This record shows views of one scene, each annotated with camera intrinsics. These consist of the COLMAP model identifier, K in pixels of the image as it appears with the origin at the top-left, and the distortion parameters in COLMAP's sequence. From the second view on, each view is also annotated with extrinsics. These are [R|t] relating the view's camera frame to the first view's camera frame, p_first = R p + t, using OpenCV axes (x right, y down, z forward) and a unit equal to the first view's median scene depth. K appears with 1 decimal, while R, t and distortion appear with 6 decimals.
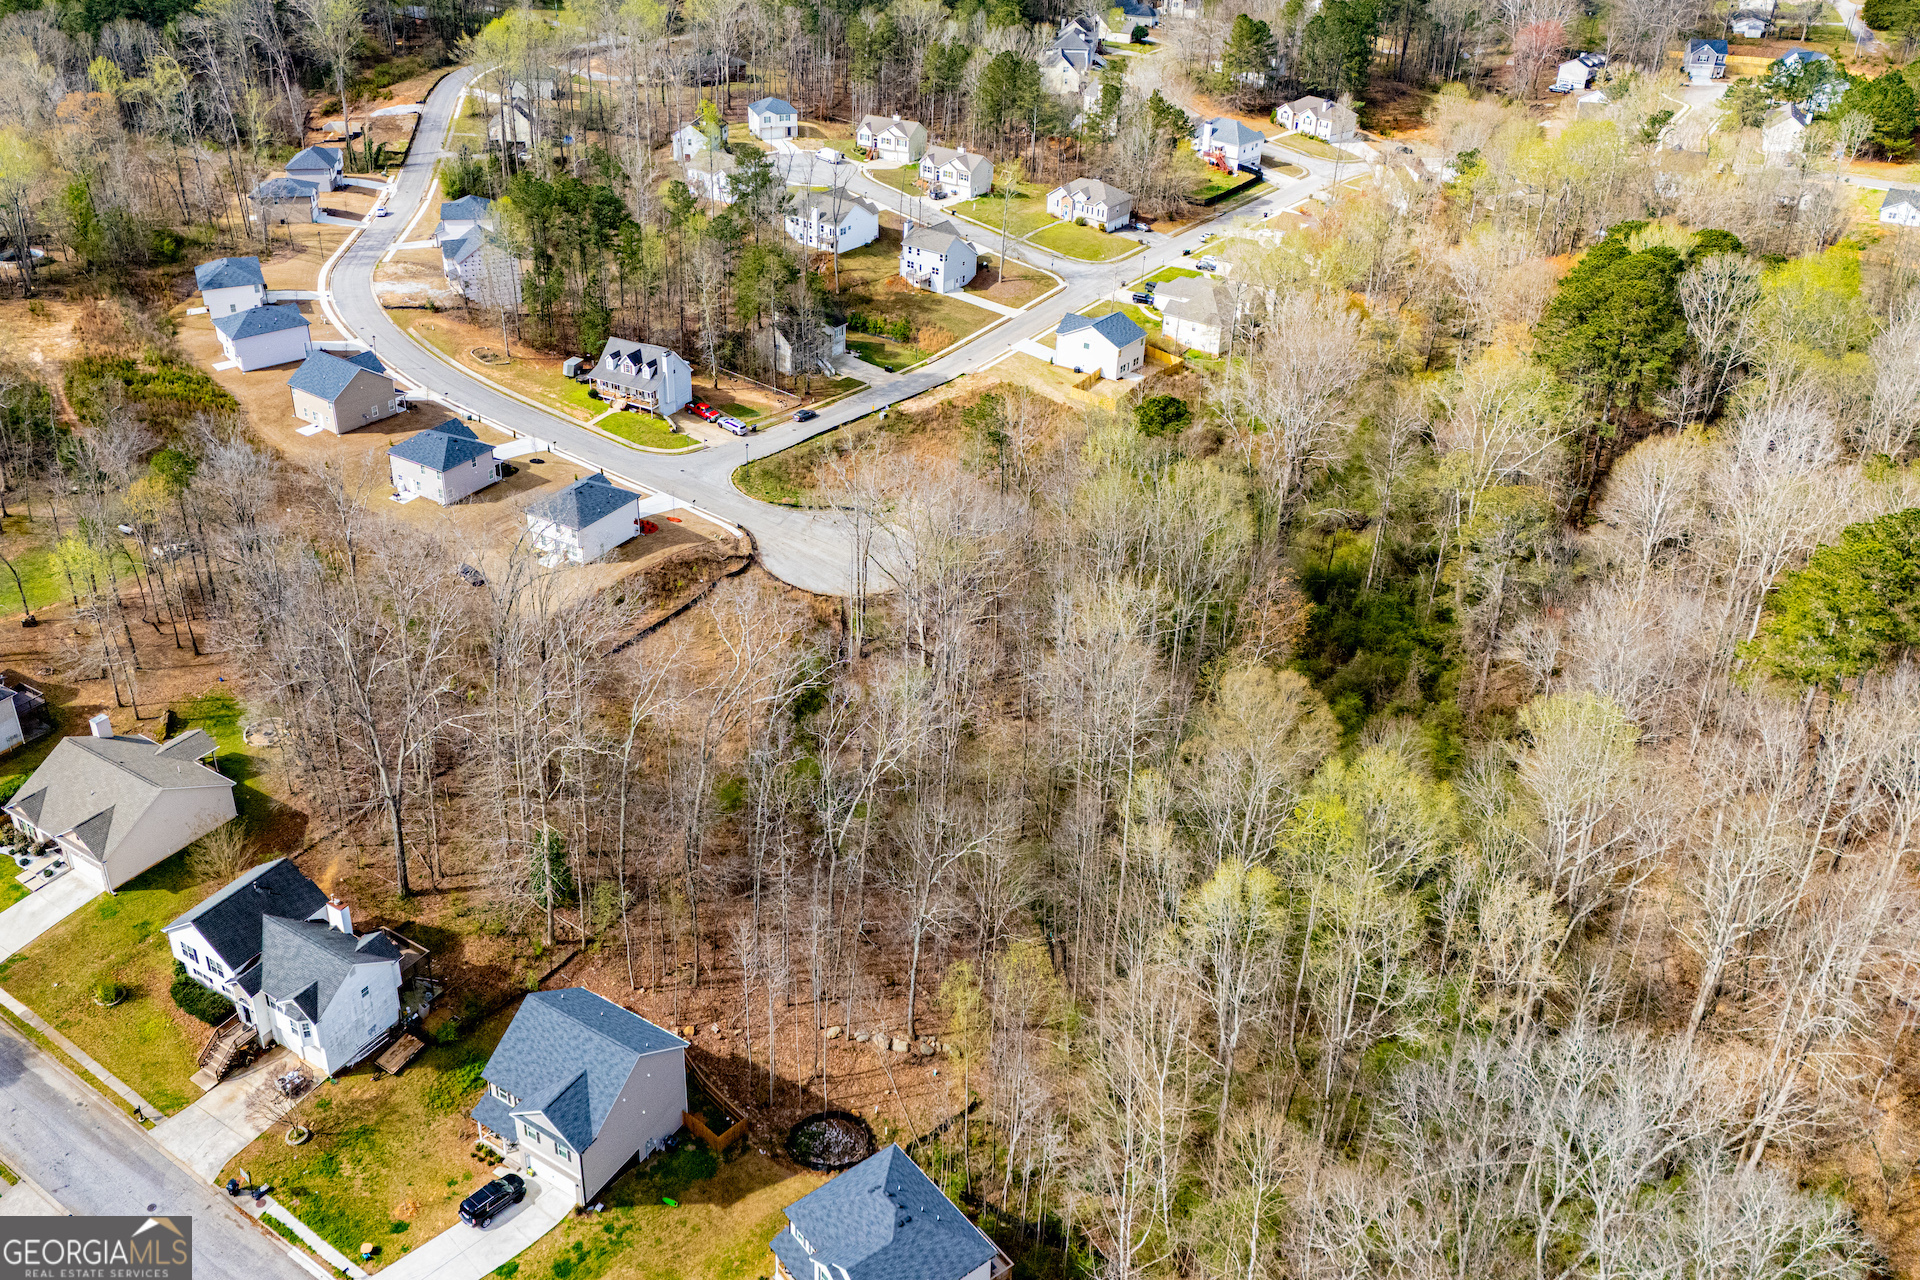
lens RADIAL K [[1527.0, 0, 960.2], [0, 1527.0, 641.6], [0, 0, 1]] dist [0.030885, 0.000664]
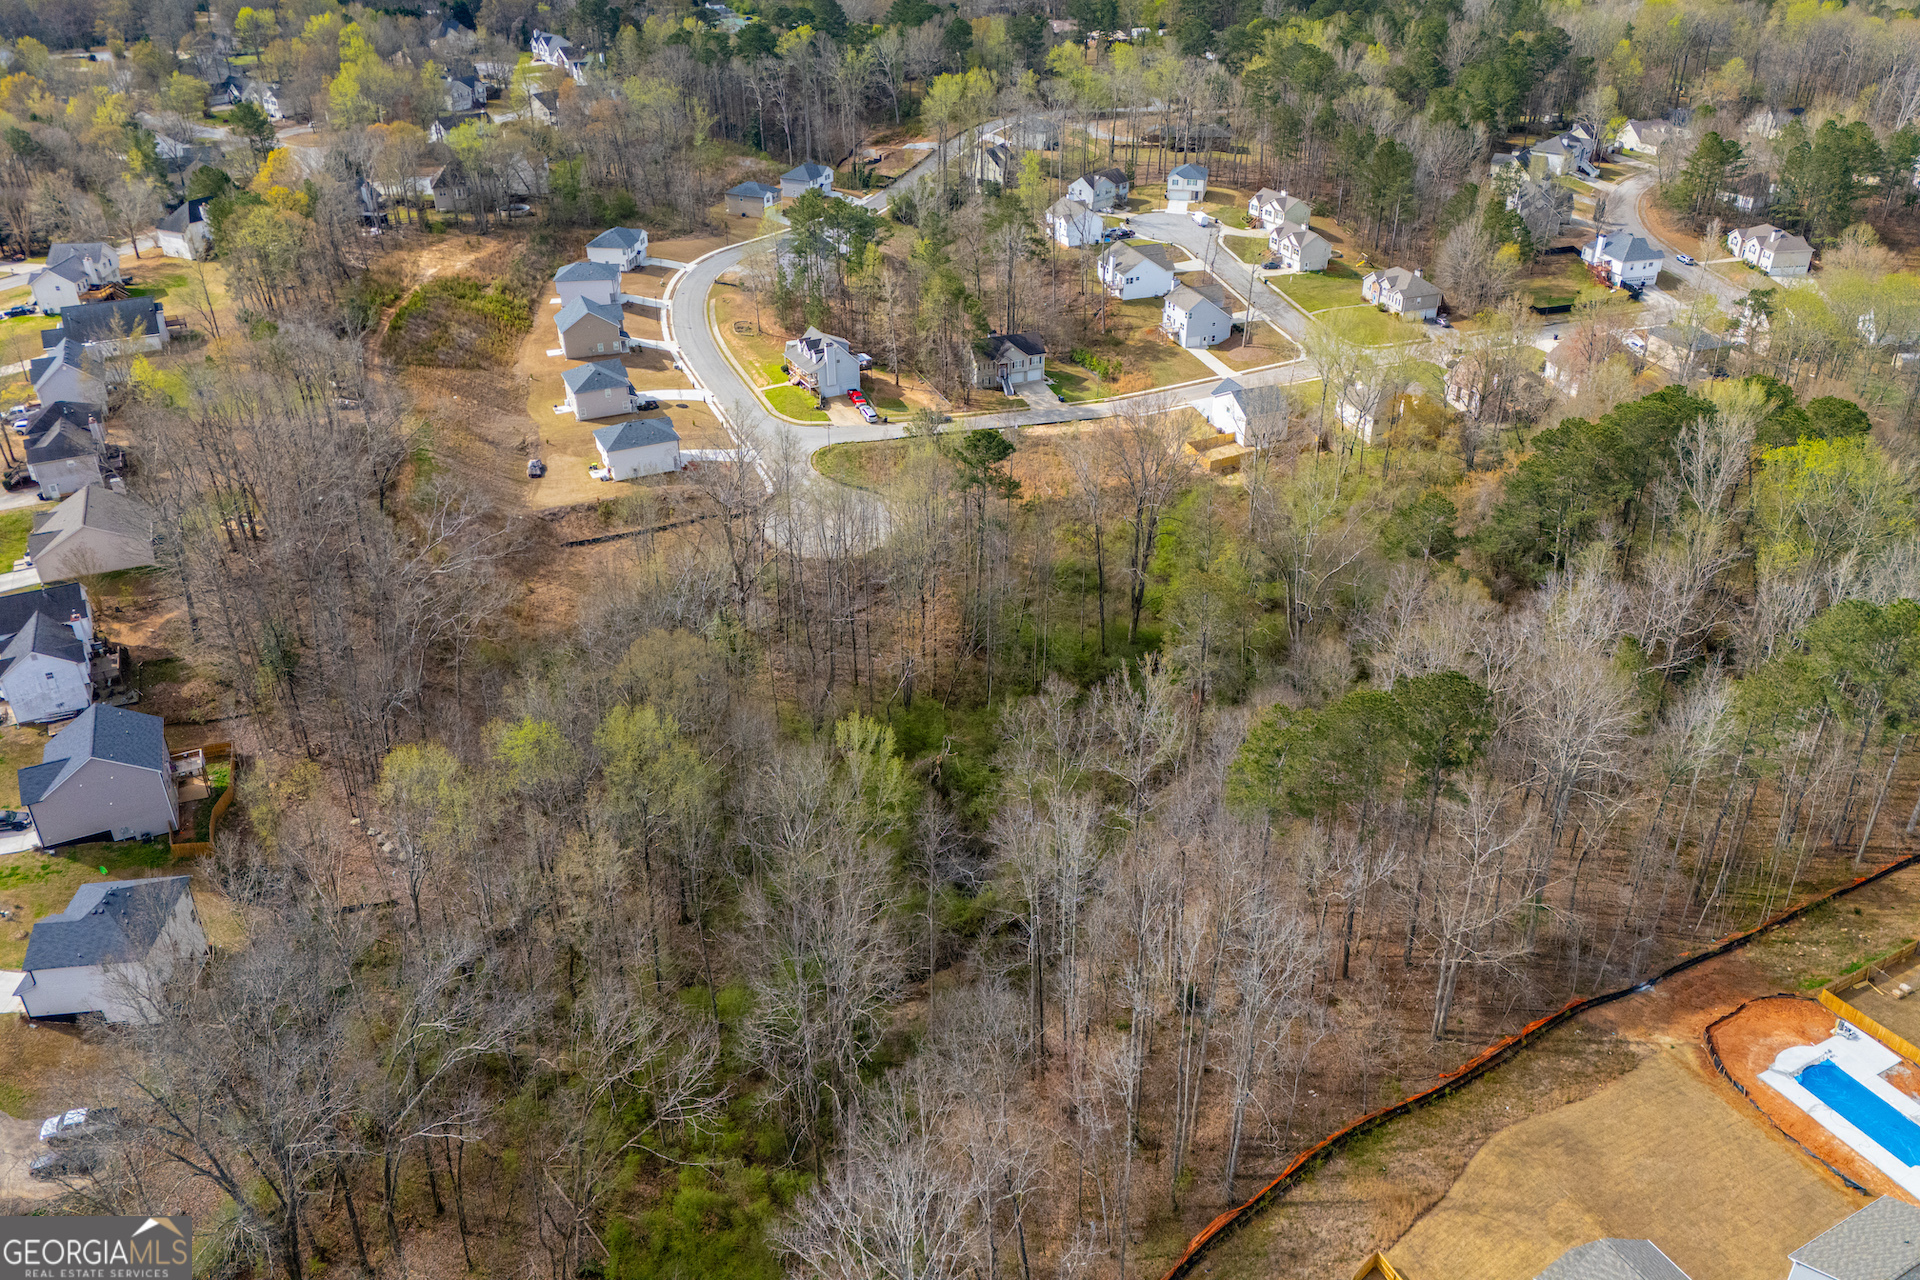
lens RADIAL K [[1387.2, 0, 959.9], [0, 1387.2, 639.3], [0, 0, 1]] dist [0.054134, -0.041421]
pose [[0.876319, 0.250471, -0.411497, 0.297084], [-0.257417, 0.965493, 0.039489, -0.025038], [0.407188, 0.071322, 0.910555, 0.048162]]
